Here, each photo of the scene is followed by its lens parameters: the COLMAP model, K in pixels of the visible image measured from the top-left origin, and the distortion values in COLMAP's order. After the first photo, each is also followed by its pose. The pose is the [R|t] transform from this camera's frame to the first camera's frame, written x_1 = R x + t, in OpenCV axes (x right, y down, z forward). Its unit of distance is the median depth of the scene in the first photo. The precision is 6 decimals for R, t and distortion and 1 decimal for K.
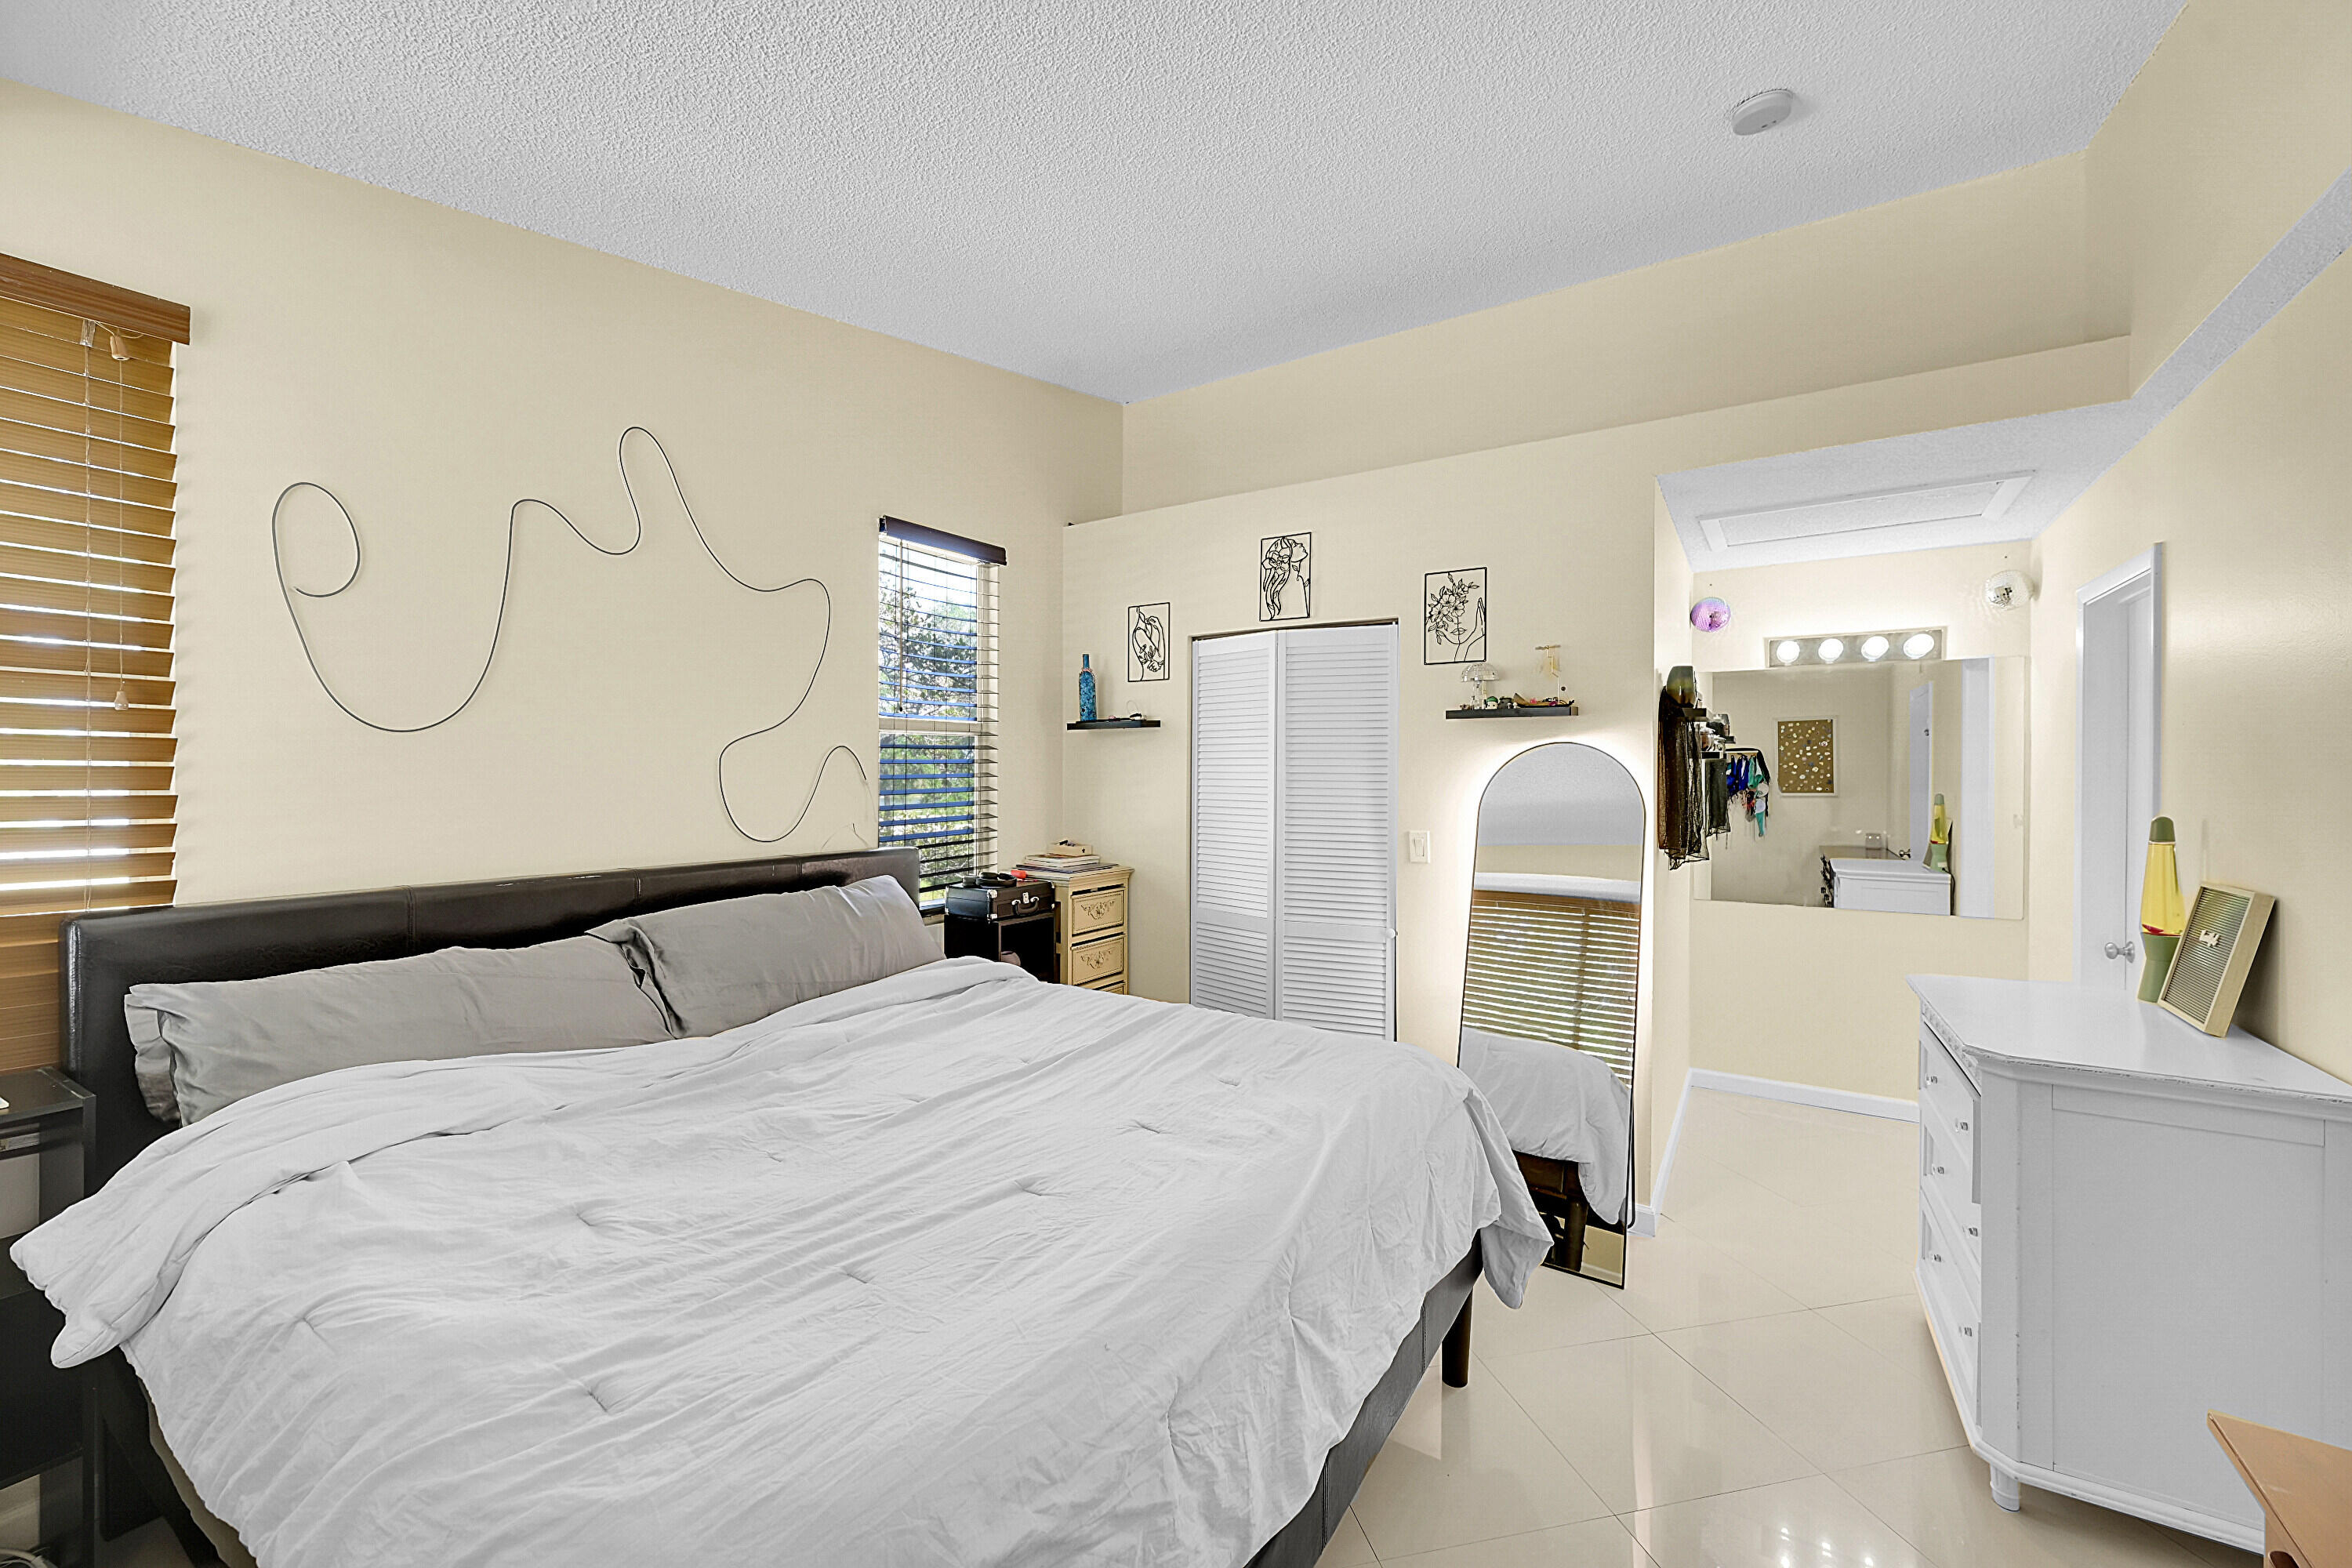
lens RADIAL K [[924.2, 0, 1185.0], [0, 924.2, 774.7], [0, 0, 1]] dist [-0.000290, 0.000294]
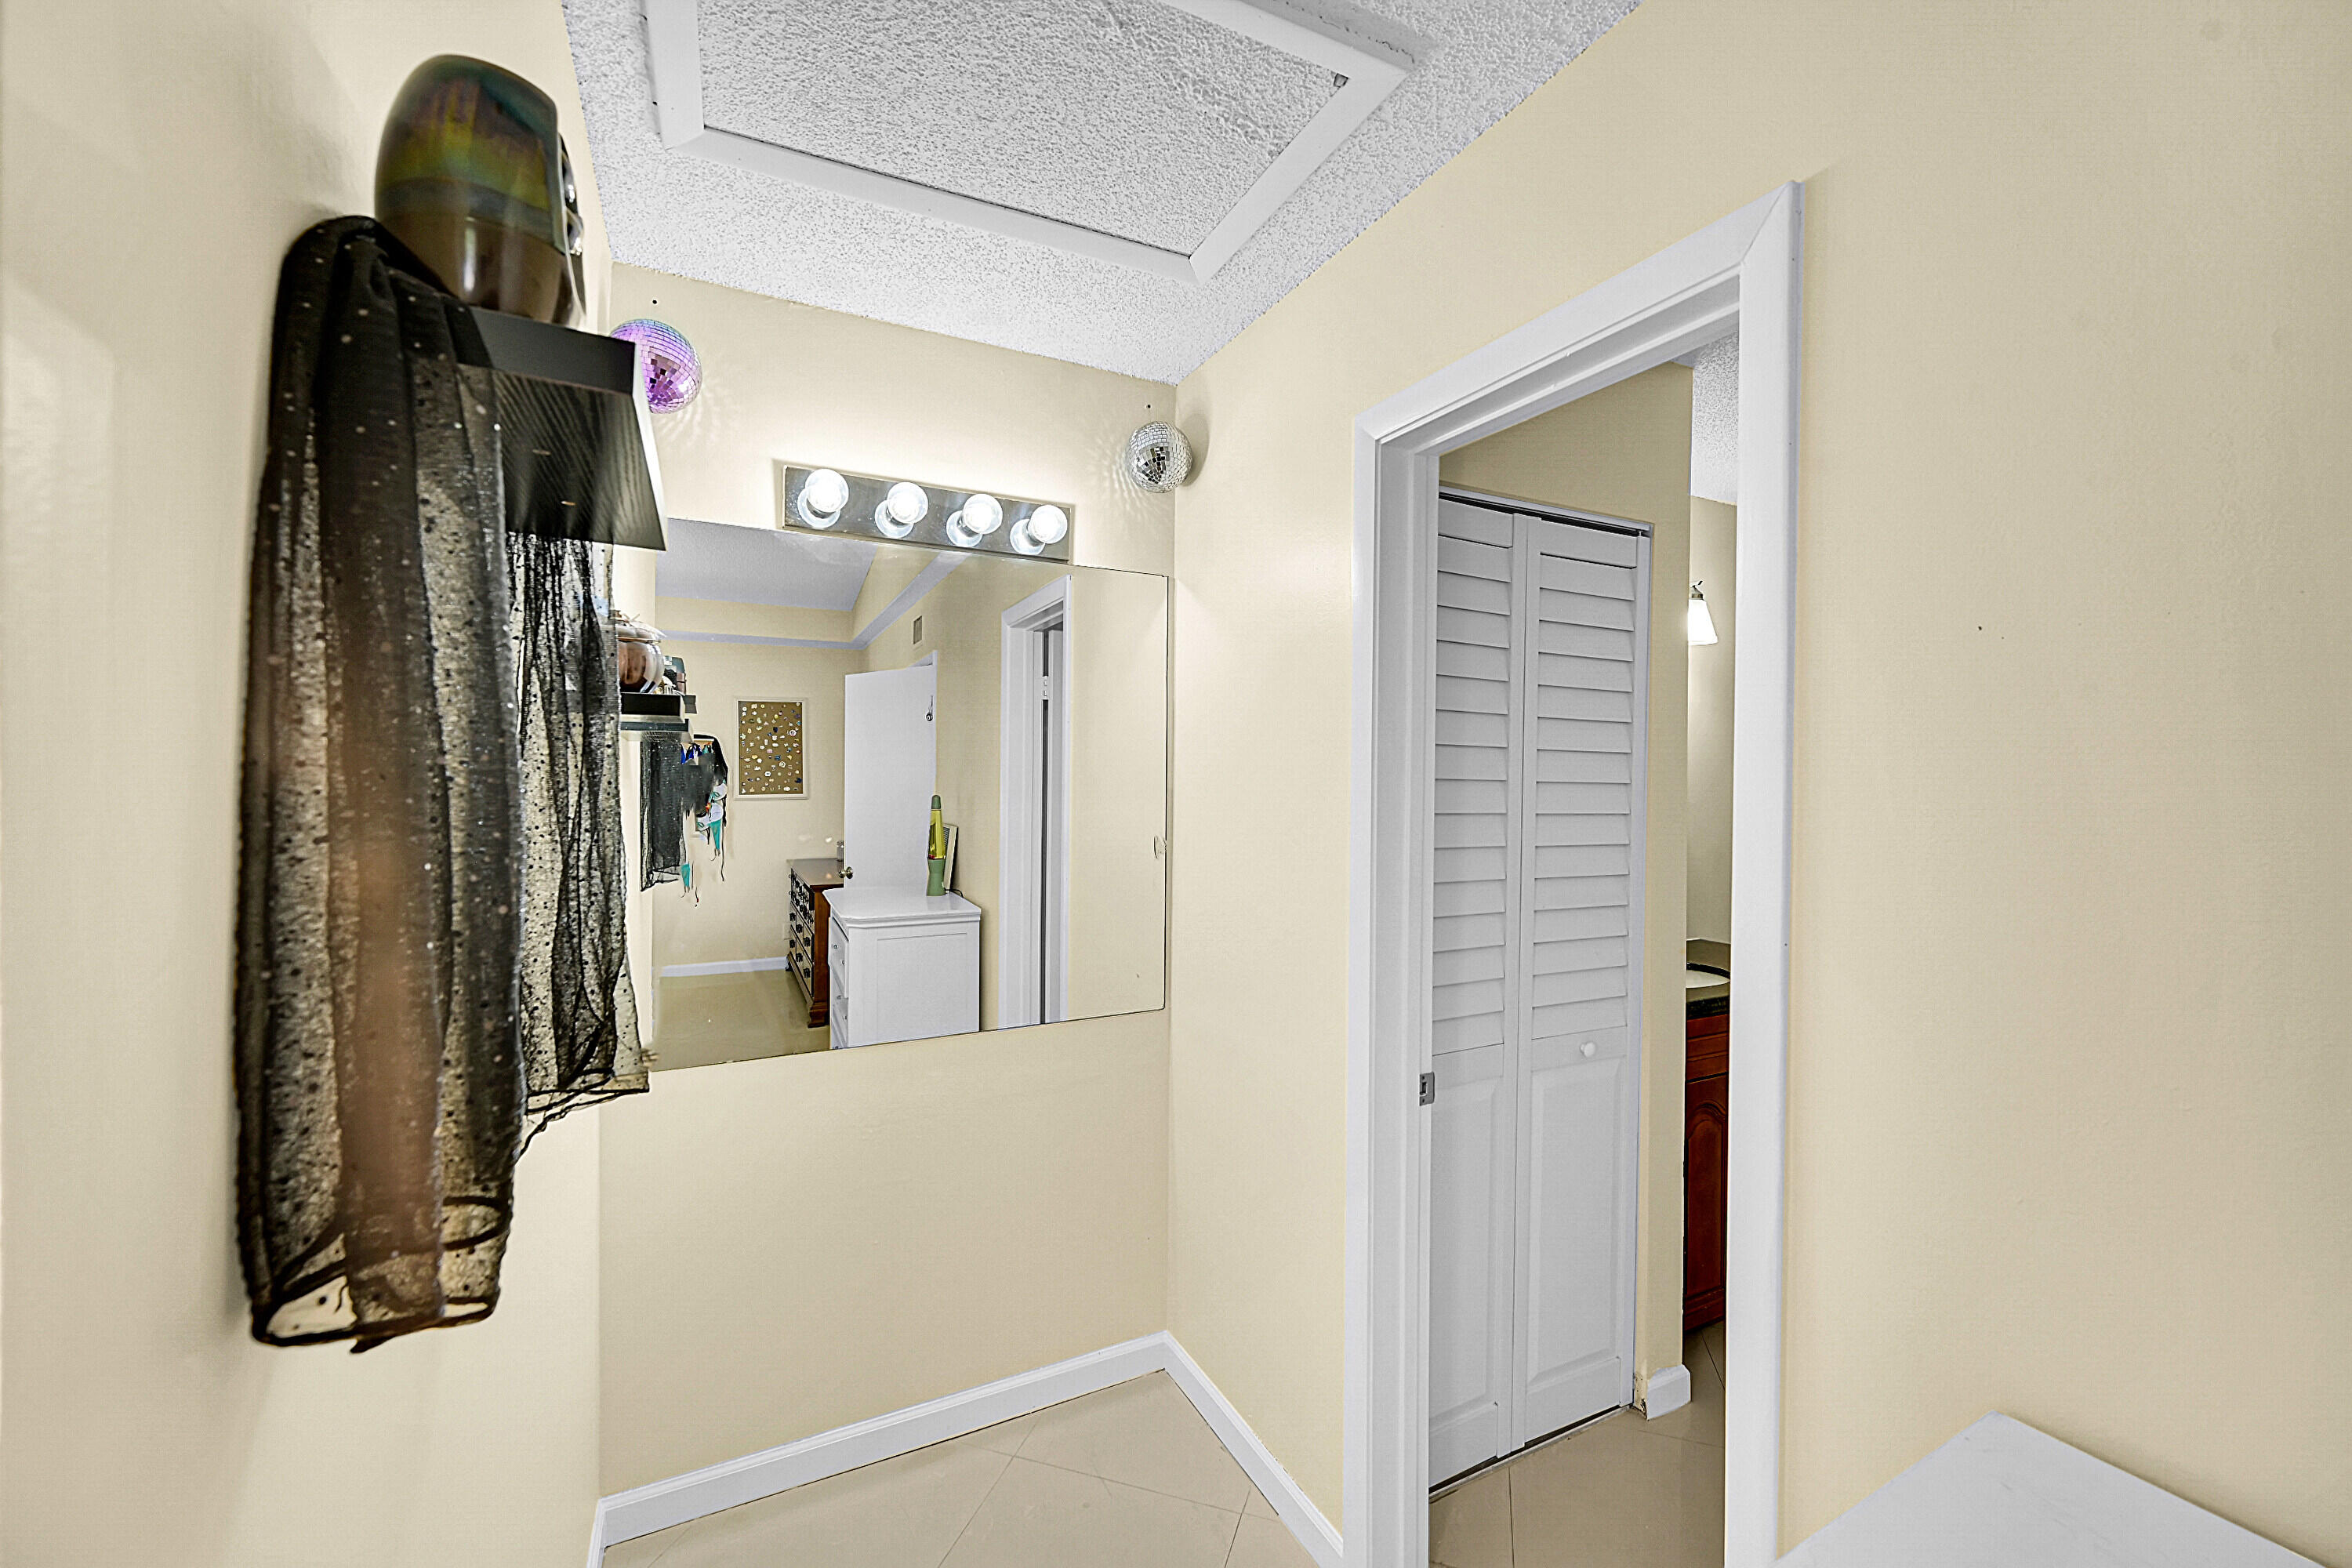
lens RADIAL K [[924.2, 0, 1185.0], [0, 924.2, 774.7], [0, 0, 1]] dist [-0.000290, 0.000294]
pose [[0.504407, -0.002606, 0.863462, 0.400114], [-0.001477, 0.999991, 0.003881, -0.001110], [-0.863465, -0.003233, 0.504398, 0.705064]]
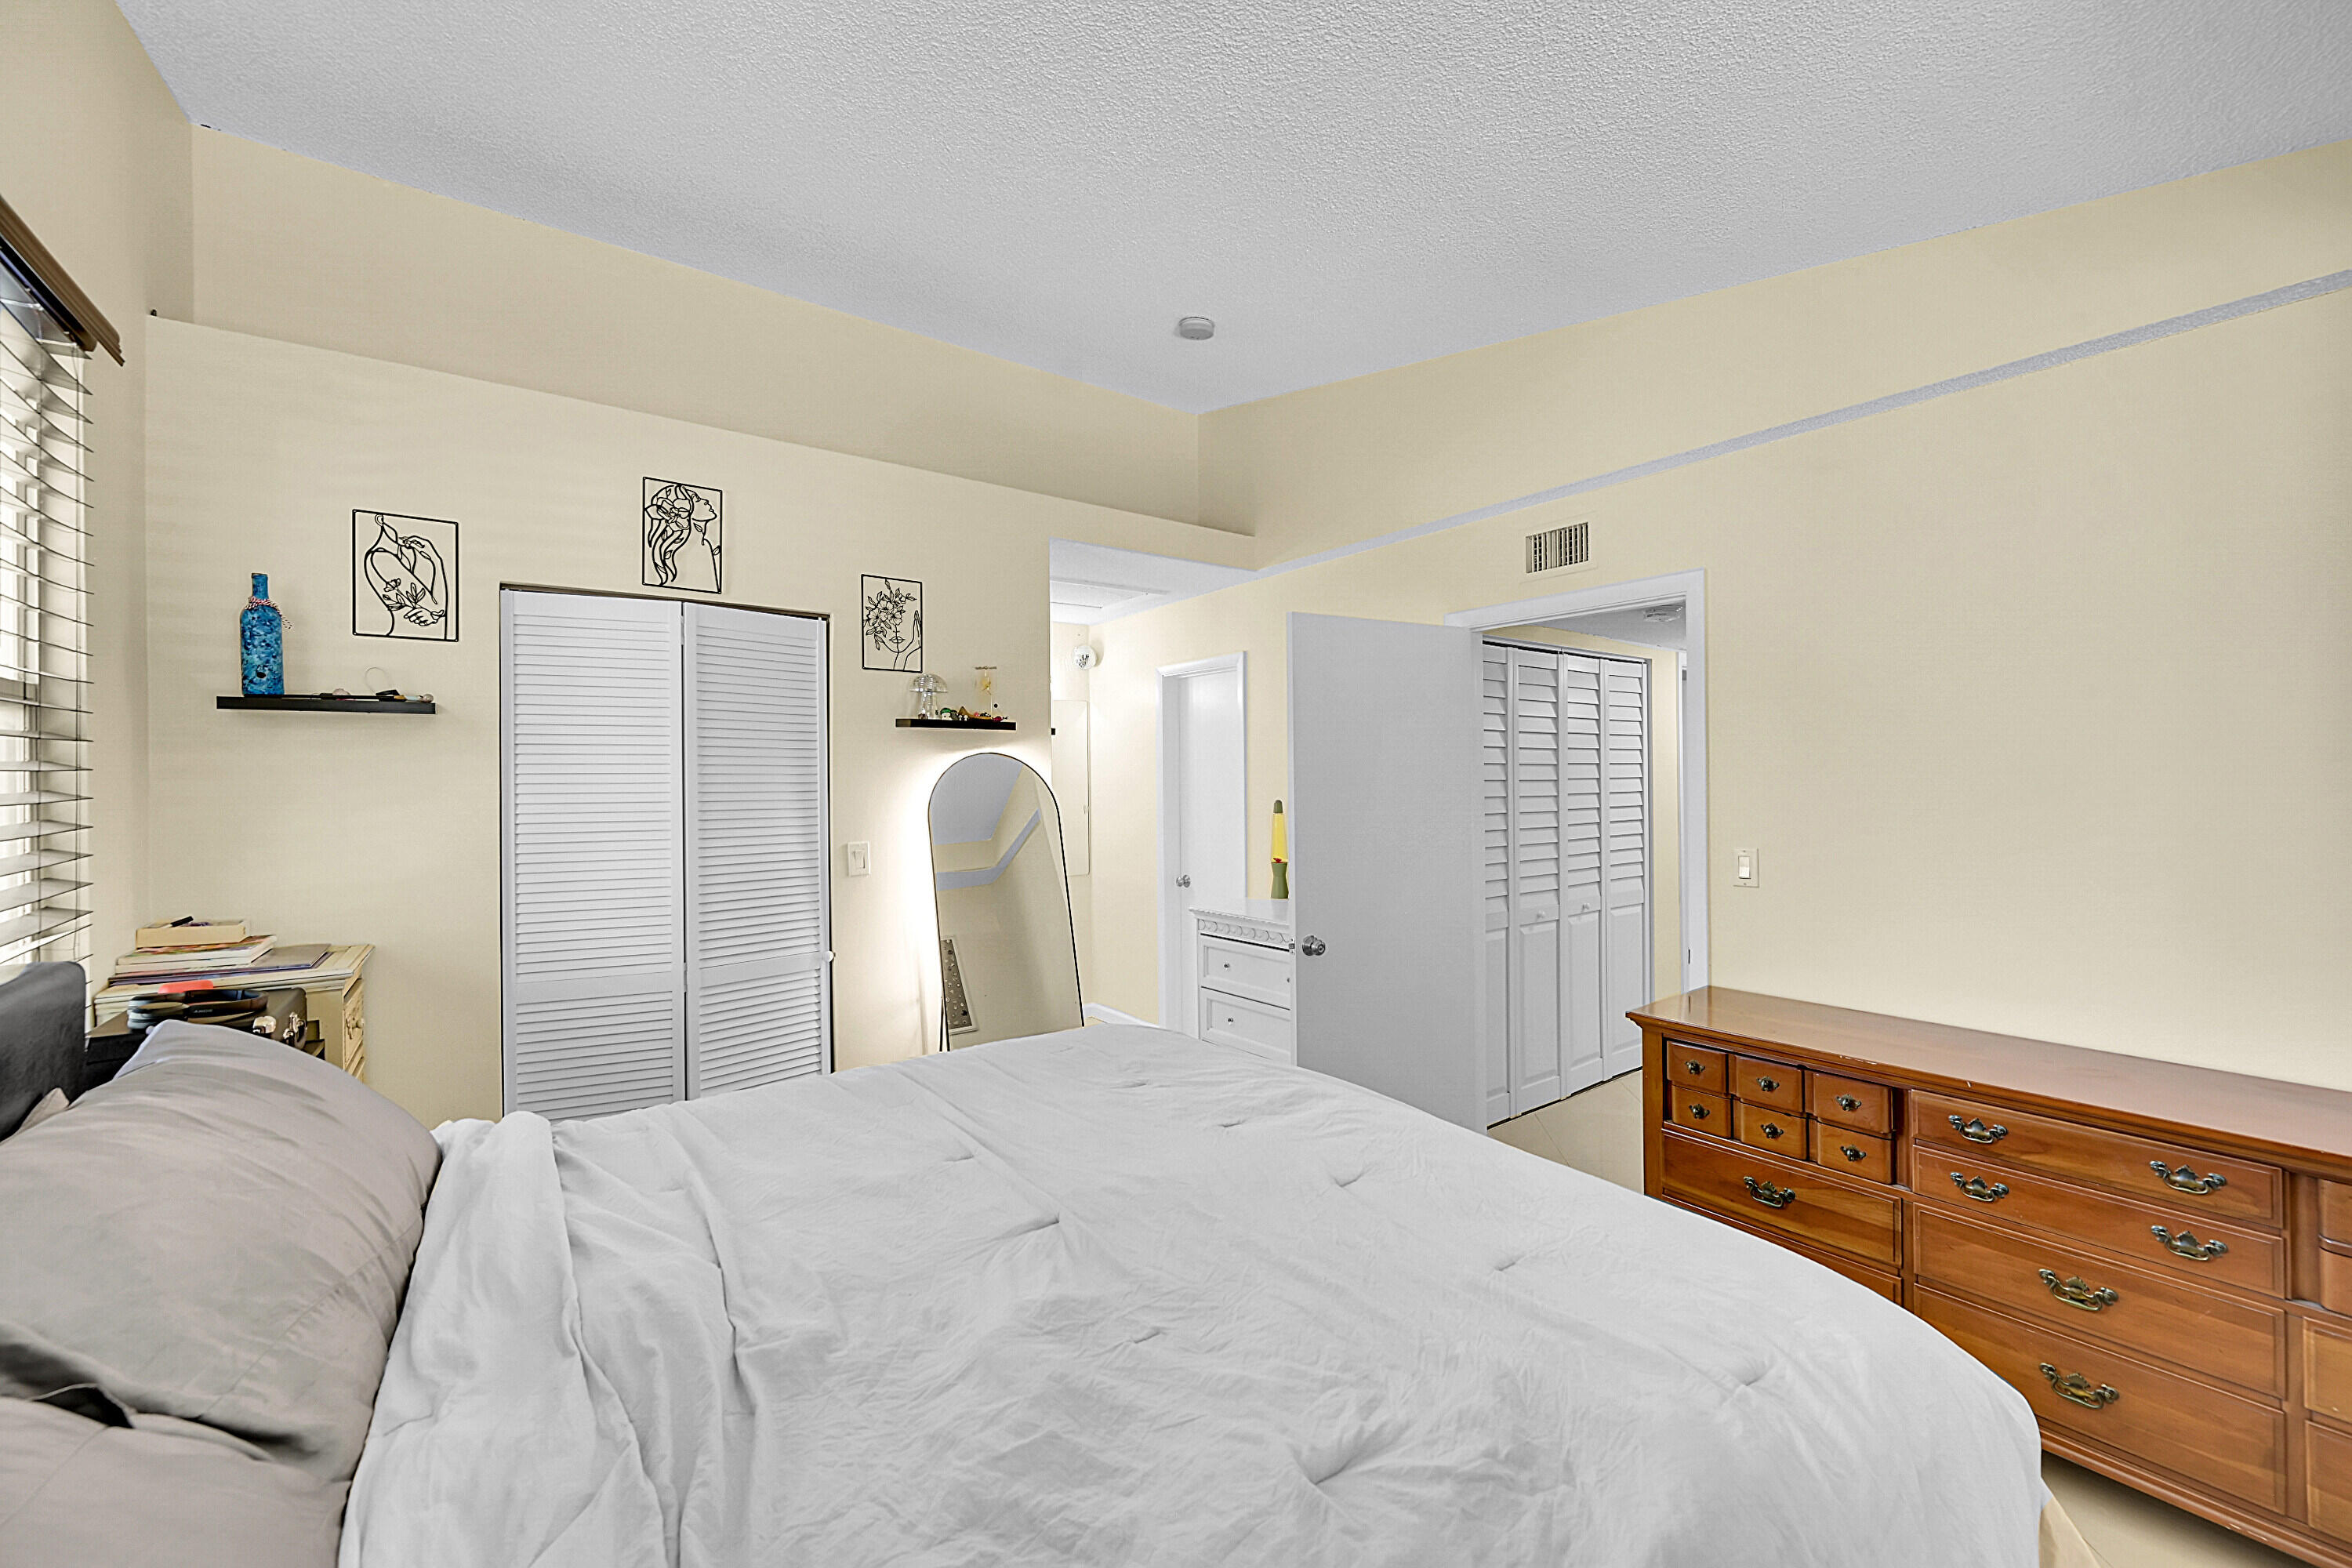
lens RADIAL K [[924.2, 0, 1185.0], [0, 924.2, 774.7], [0, 0, 1]] dist [-0.000290, 0.000294]
pose [[0.351803, -0.001552, 0.936073, -0.482538], [0.012533, 0.999917, -0.003052, -0.001559], [-0.935990, 0.012805, 0.351794, 0.322638]]
